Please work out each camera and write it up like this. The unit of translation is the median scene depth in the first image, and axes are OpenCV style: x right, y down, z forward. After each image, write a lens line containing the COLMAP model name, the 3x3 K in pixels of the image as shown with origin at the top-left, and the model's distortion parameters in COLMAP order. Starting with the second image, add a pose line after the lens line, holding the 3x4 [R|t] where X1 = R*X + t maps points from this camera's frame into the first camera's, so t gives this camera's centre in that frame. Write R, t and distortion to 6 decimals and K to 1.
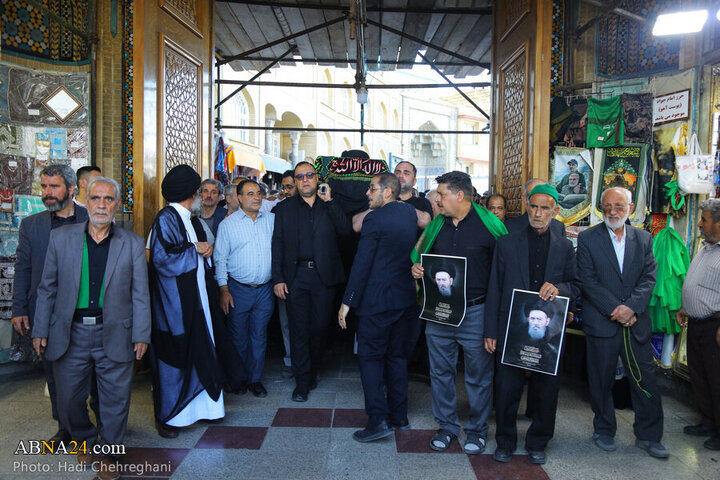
lens RADIAL K [[472.0, 0, 360.0], [0, 472.0, 240.0], [0, 0, 1]] dist [-0.127455, 0.070640]
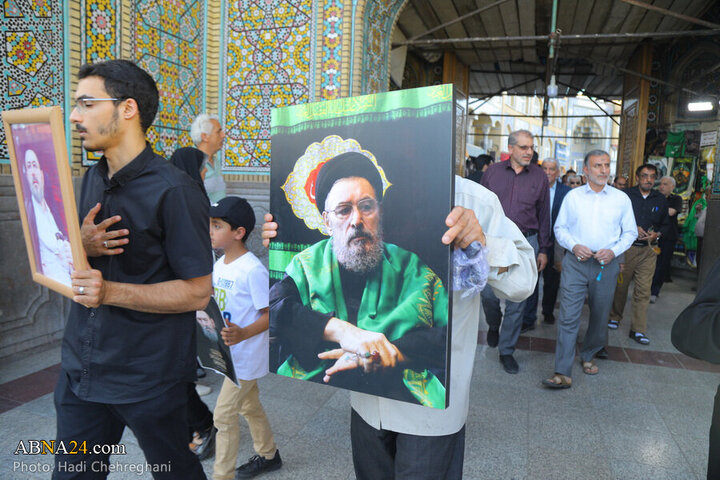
lens RADIAL K [[472.0, 0, 360.0], [0, 472.0, 240.0], [0, 0, 1]] dist [-0.127455, 0.070640]
pose [[0.949014, 0.059296, -0.309606, -0.132458], [-0.039794, 0.996827, 0.068936, 0.074633], [0.312711, -0.053101, 0.948363, -1.282843]]
